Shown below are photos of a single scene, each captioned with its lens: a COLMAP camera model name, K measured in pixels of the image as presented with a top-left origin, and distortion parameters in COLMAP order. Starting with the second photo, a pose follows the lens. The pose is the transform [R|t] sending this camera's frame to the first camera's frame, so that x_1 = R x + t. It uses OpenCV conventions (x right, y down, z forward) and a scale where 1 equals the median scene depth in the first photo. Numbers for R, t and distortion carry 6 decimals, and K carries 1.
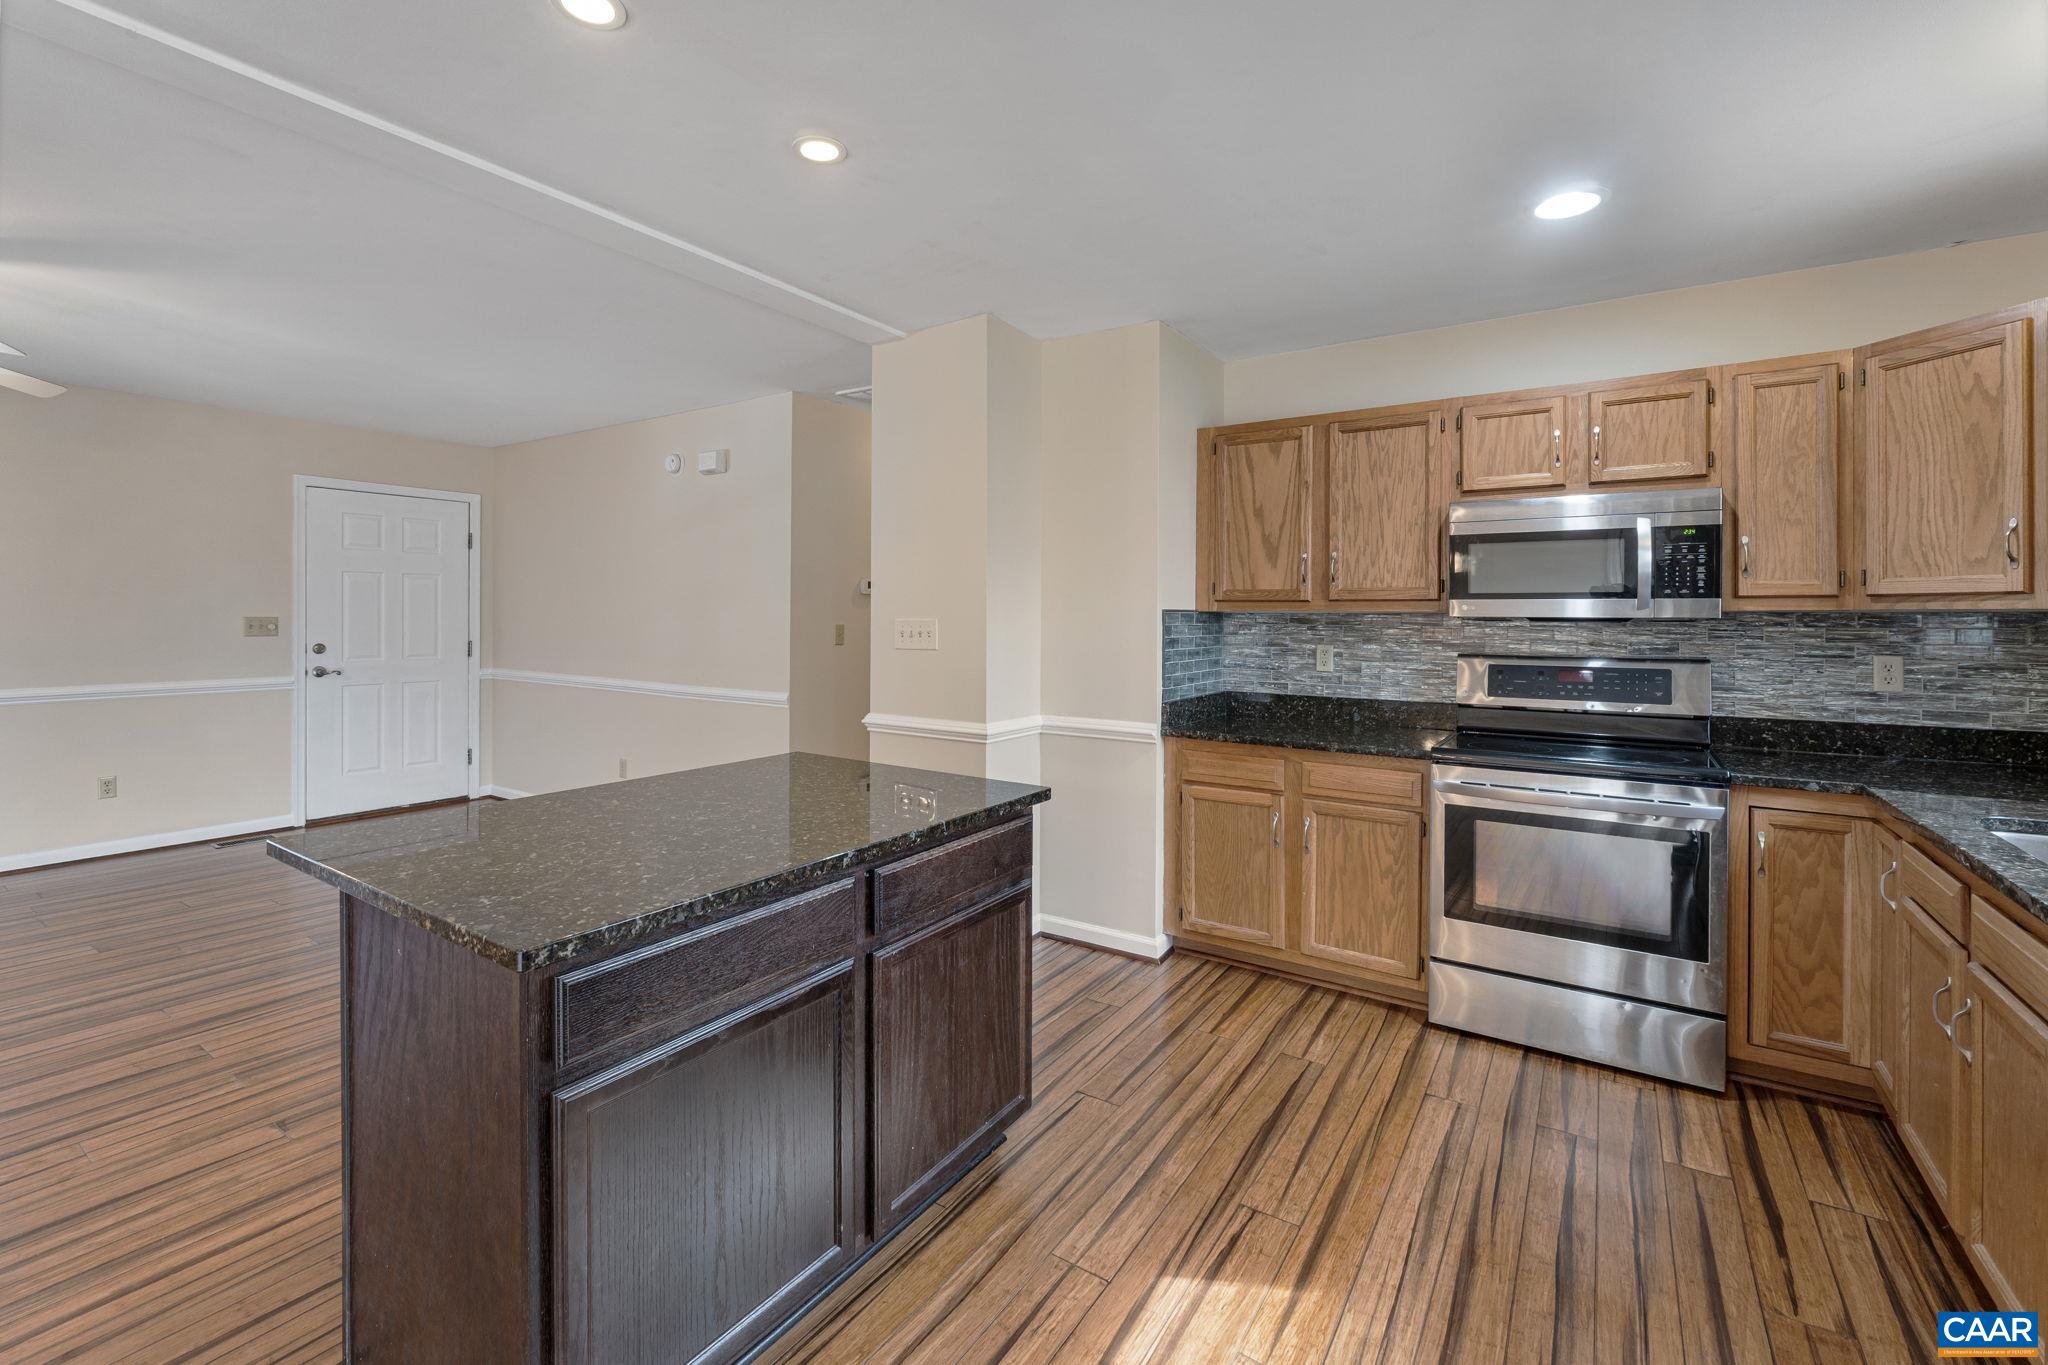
lens RADIAL K [[875.7, 0, 1013.4], [0, 875.7, 622.0], [0, 0, 1]] dist [-0.006757, -0.000016]
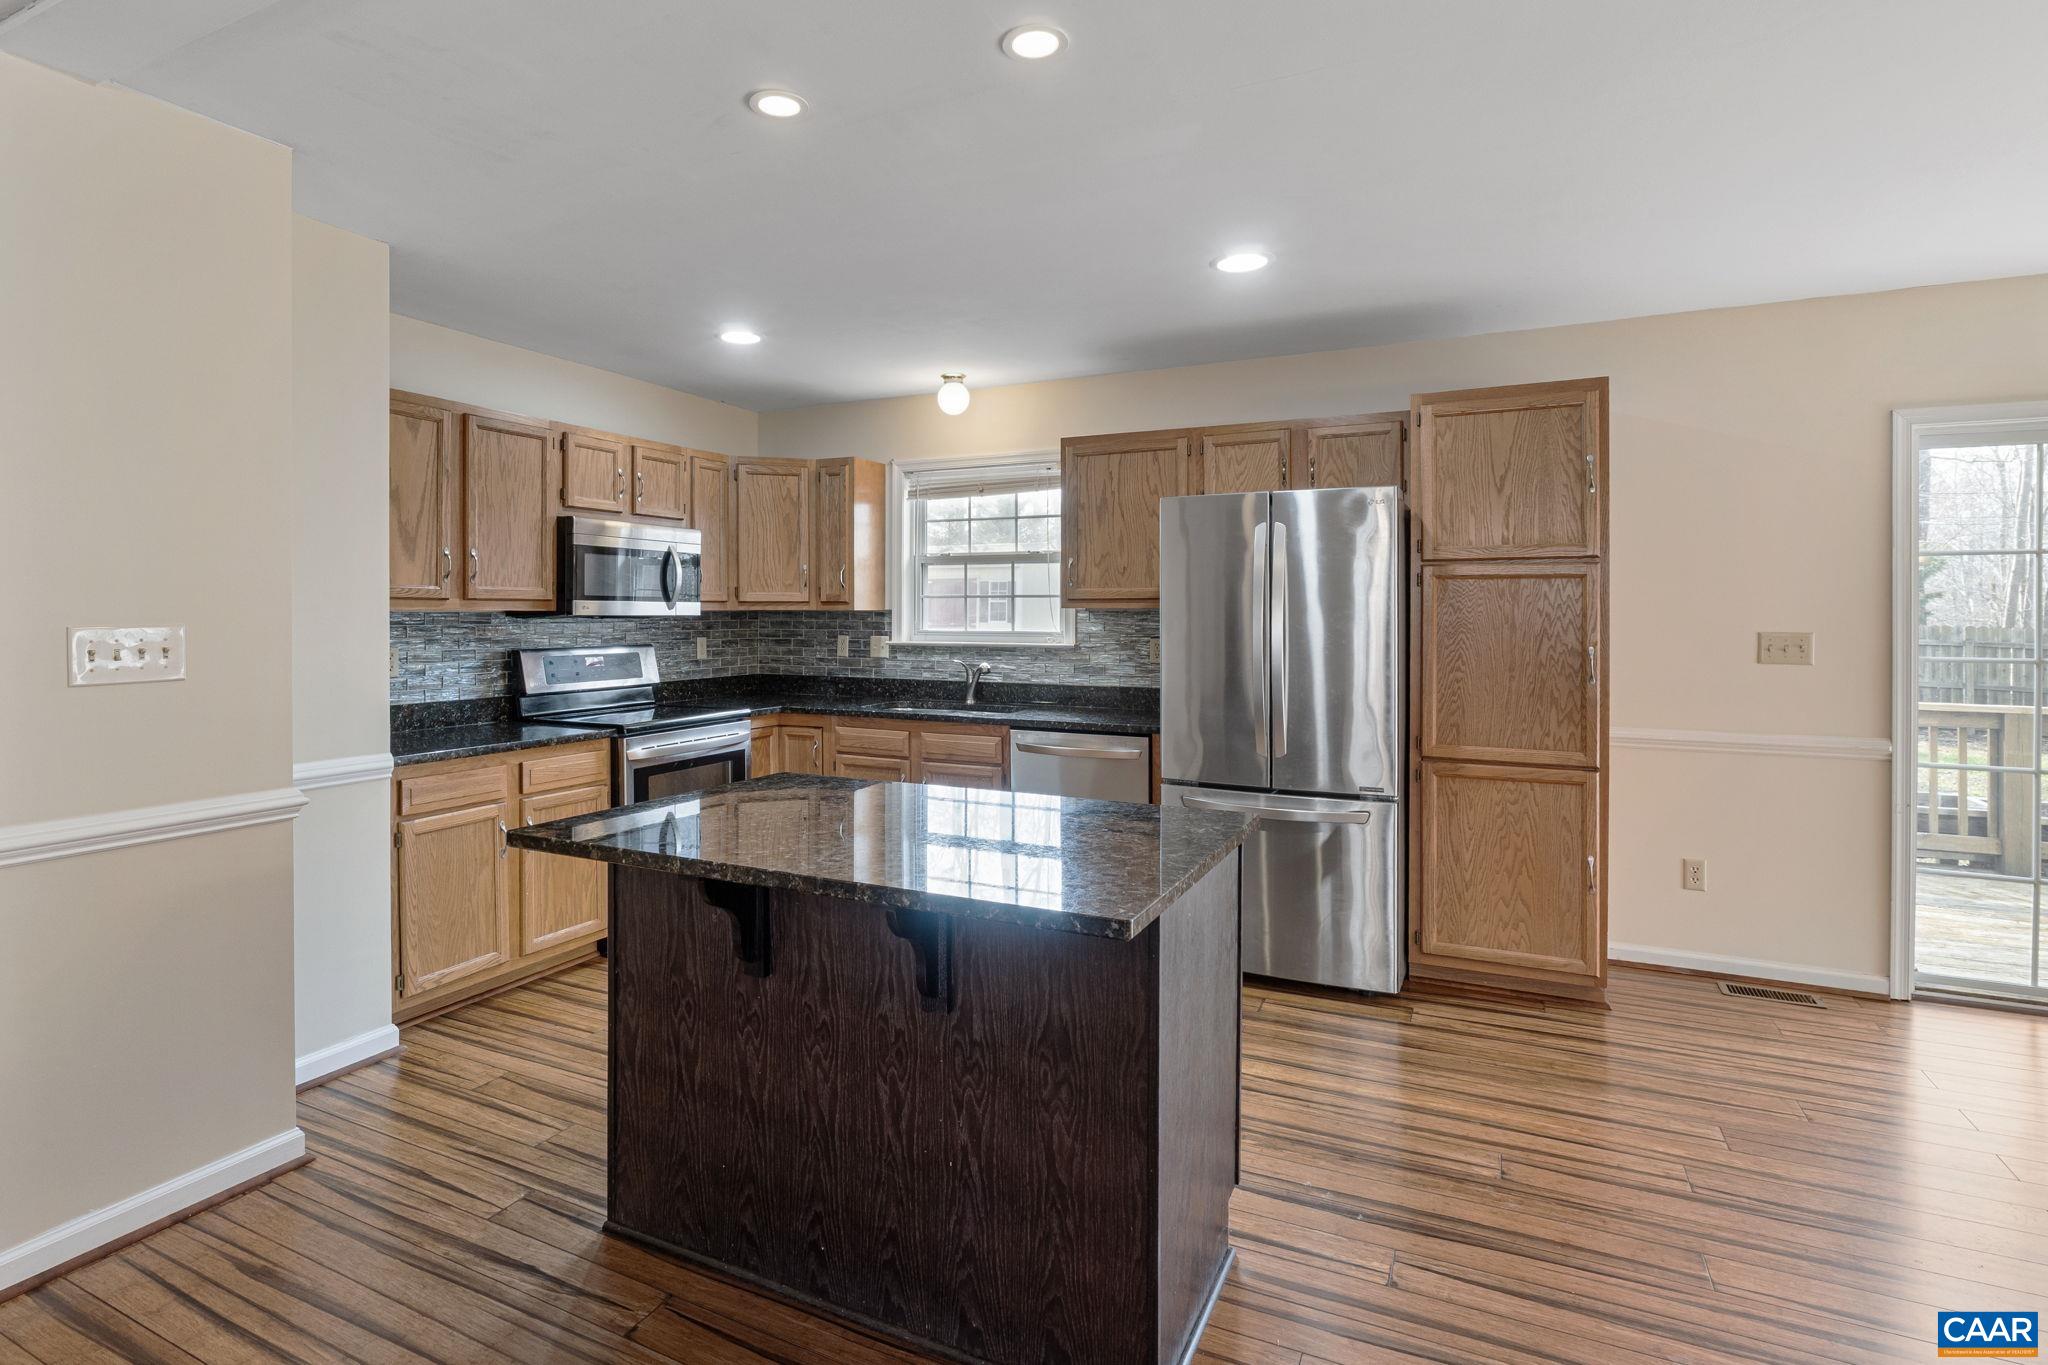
lens RADIAL K [[1049.7, 0, 954.4], [0, 1049.7, 617.6], [0, 0, 1]] dist [-0.009746, -0.000364]
pose [[-0.113312, -0.008582, 0.993522, -0.884709], [0.007048, 0.999931, 0.009441, -0.012047], [-0.993534, 0.008072, -0.113244, 0.633950]]
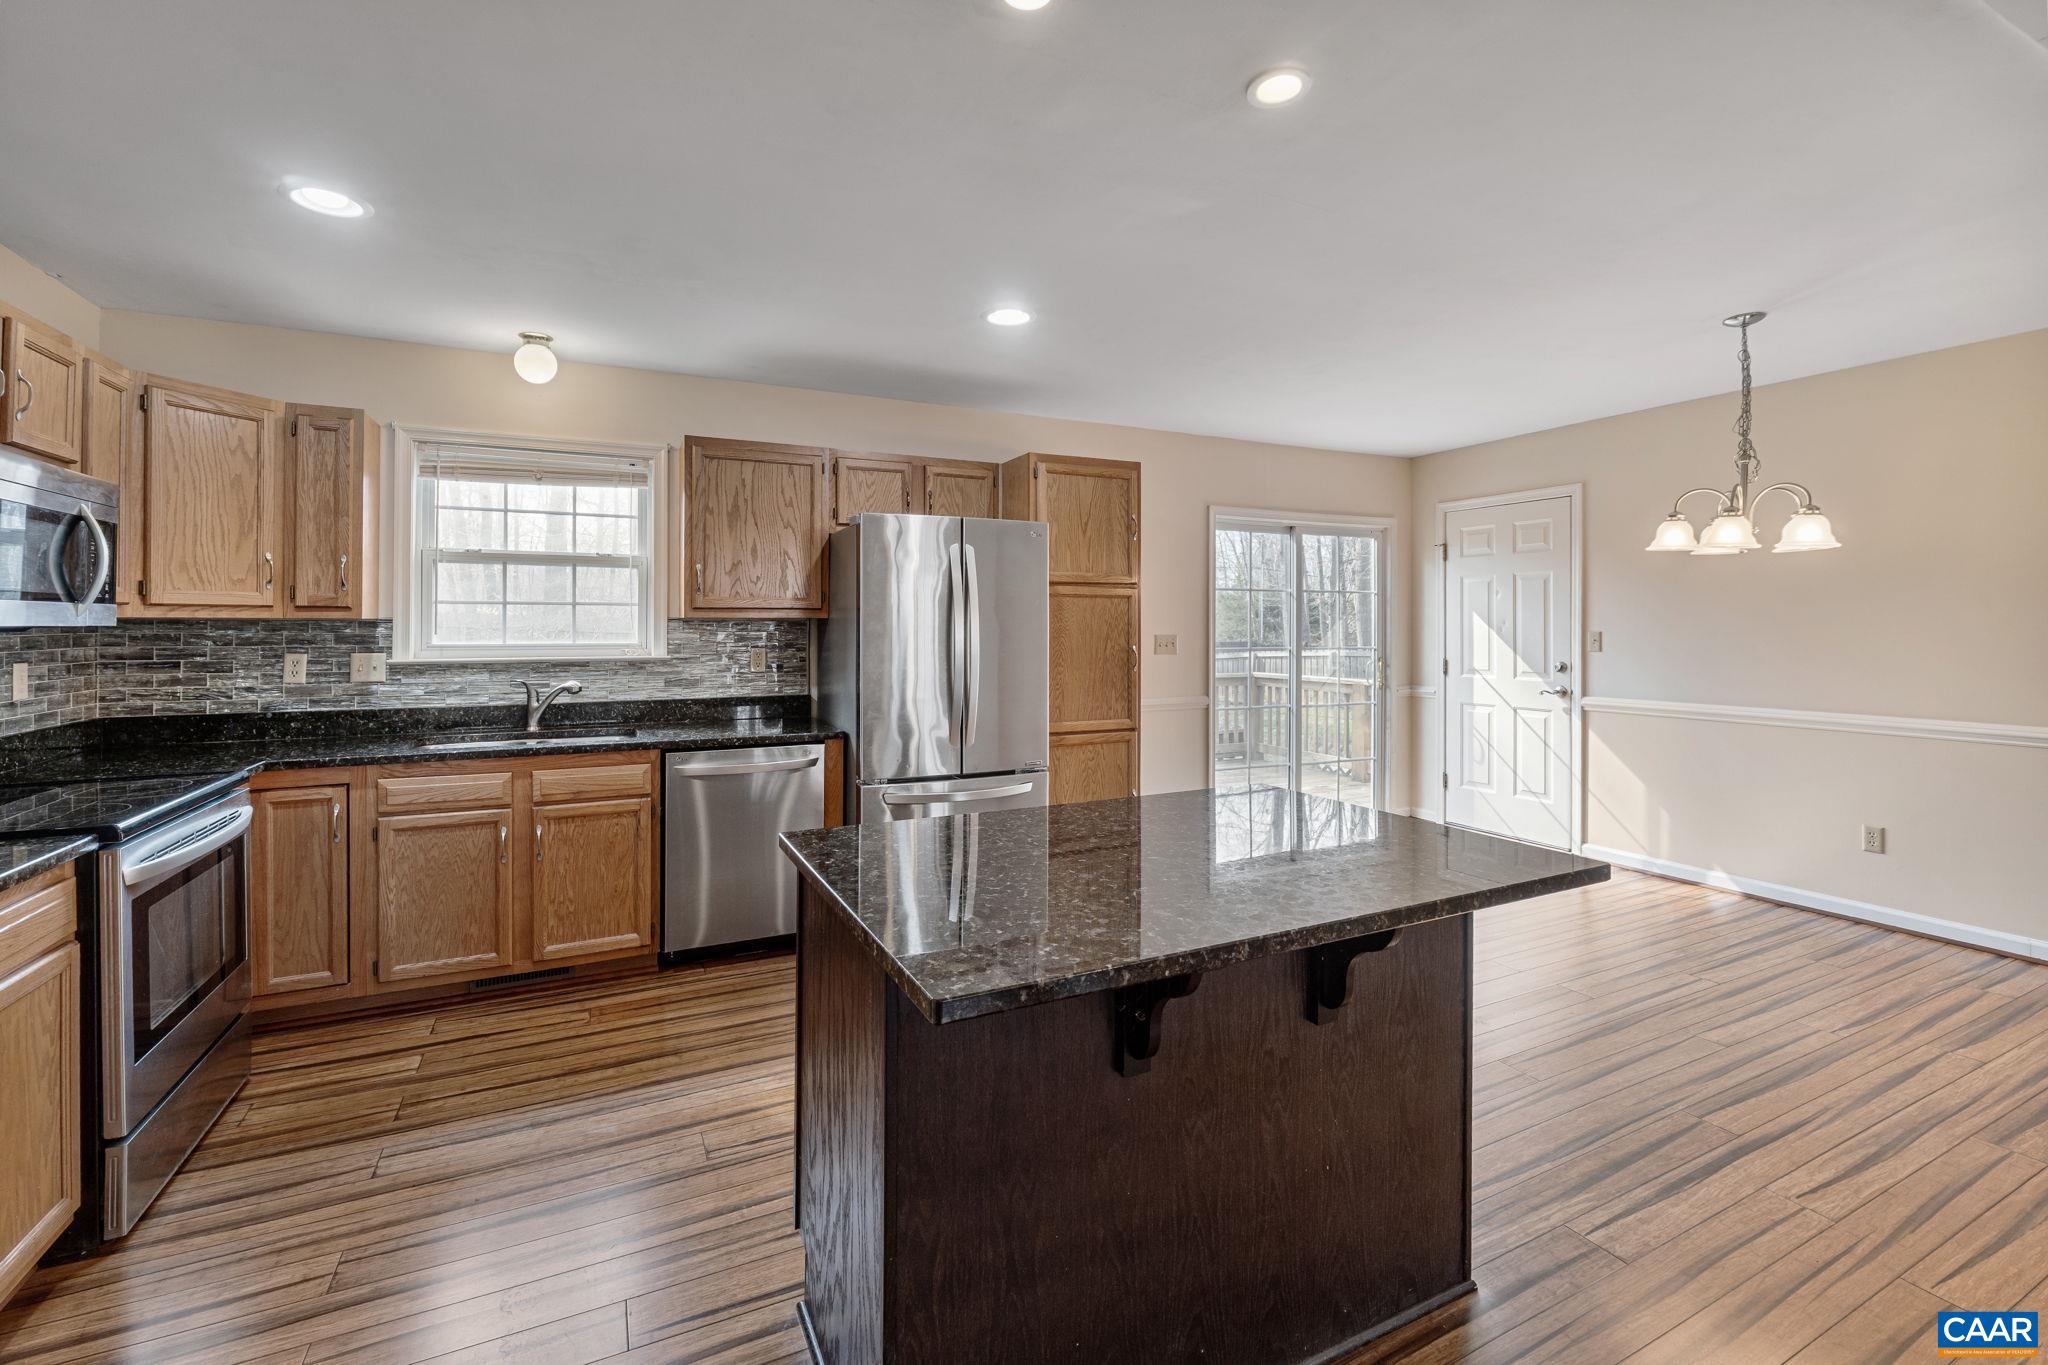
lens RADIAL K [[875.7, 0, 1013.4], [0, 875.7, 622.0], [0, 0, 1]] dist [-0.006757, -0.000016]
pose [[-0.865765, -0.002747, 0.500443, -0.386829], [0.000729, 0.999977, 0.006751, -0.011560], [-0.500450, 0.006209, -0.865743, 1.093152]]
